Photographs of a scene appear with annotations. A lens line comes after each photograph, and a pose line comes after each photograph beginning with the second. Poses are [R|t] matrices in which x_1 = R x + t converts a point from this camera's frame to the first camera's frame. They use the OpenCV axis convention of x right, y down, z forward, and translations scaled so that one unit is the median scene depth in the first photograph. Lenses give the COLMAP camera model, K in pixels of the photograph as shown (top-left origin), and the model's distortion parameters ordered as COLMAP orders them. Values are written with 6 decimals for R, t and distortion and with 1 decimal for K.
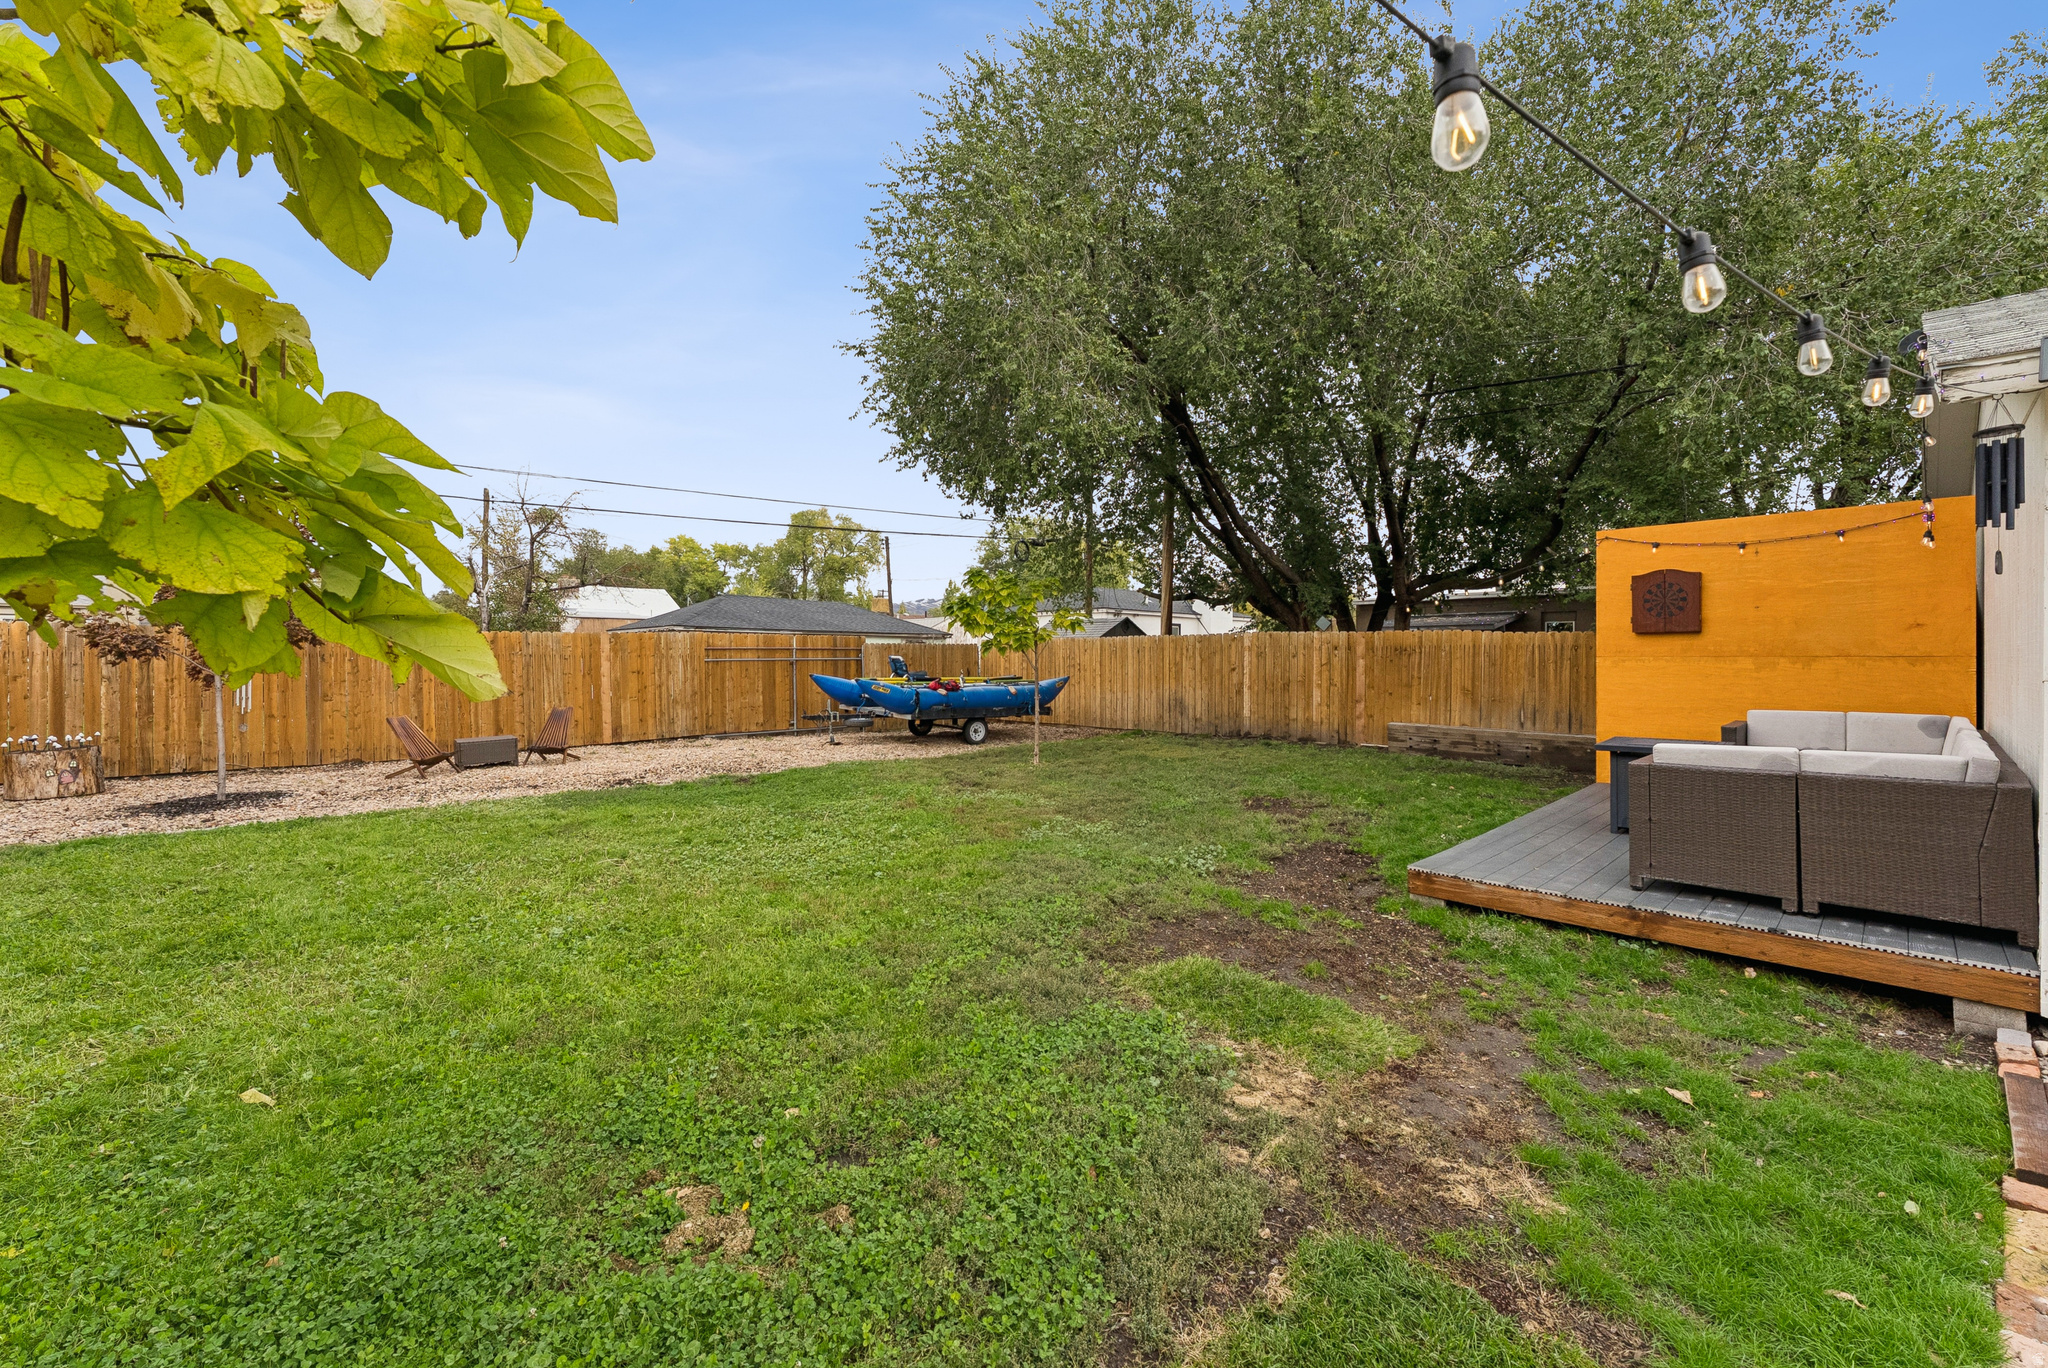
lens RADIAL K [[832.6, 0, 1022.7], [0, 832.6, 663.1], [0, 0, 1]] dist [0.003930, -0.000649]
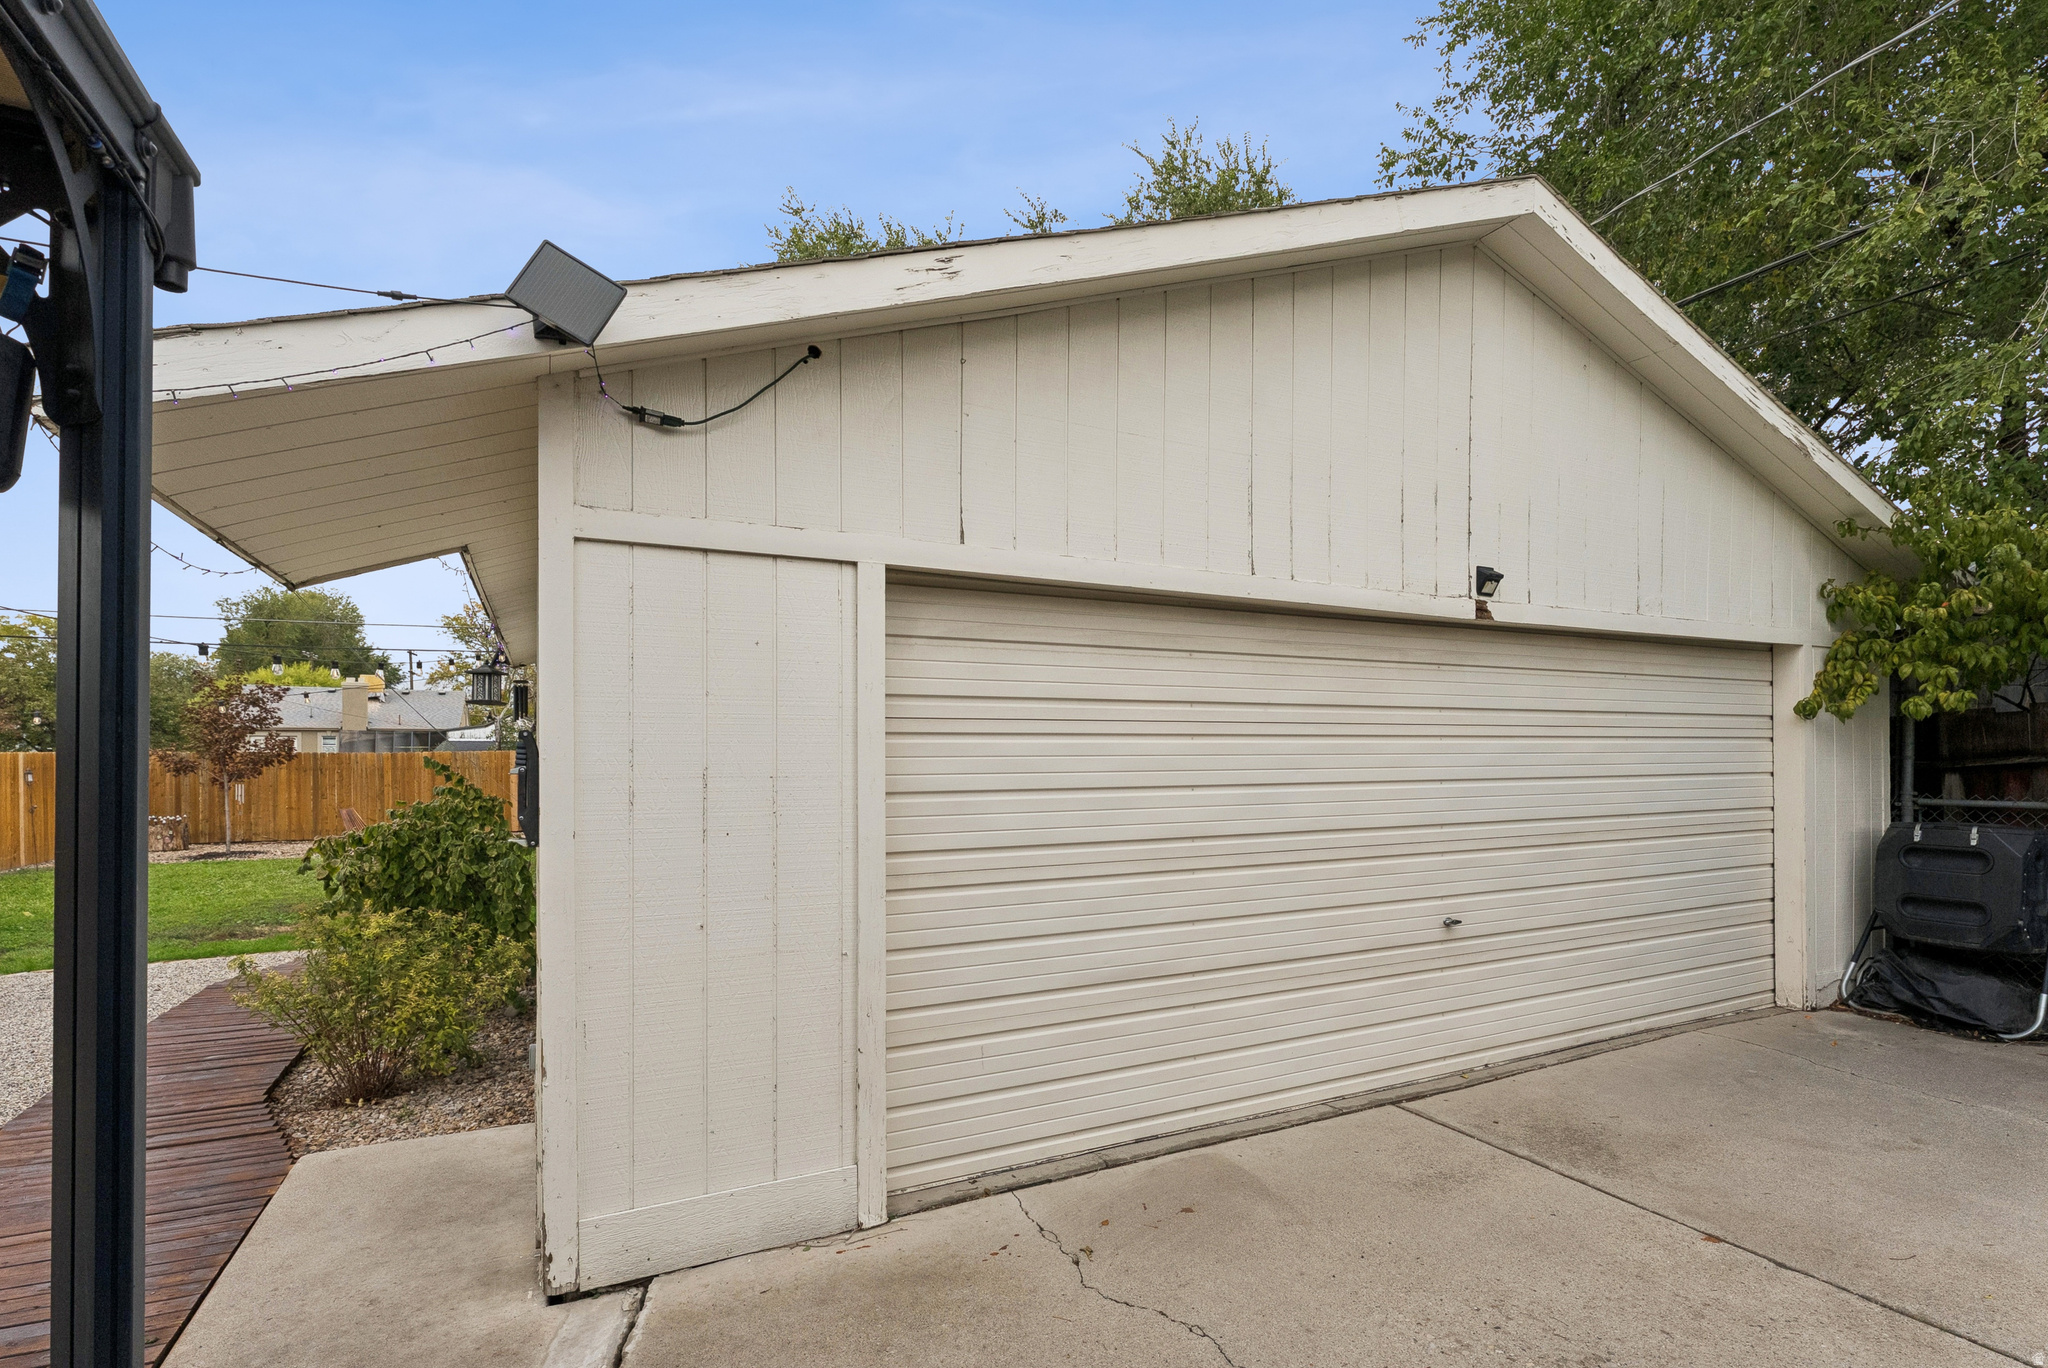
lens RADIAL K [[989.4, 0, 1078.4], [0, 989.4, 758.7], [0, 0, 1]] dist [-0.004823, 0.001126]
pose [[0.959307, -0.012137, -0.282104, 0.827346], [0.010104, 0.999911, -0.008662, -0.000055], [0.282184, 0.005459, 0.959345, -0.298859]]
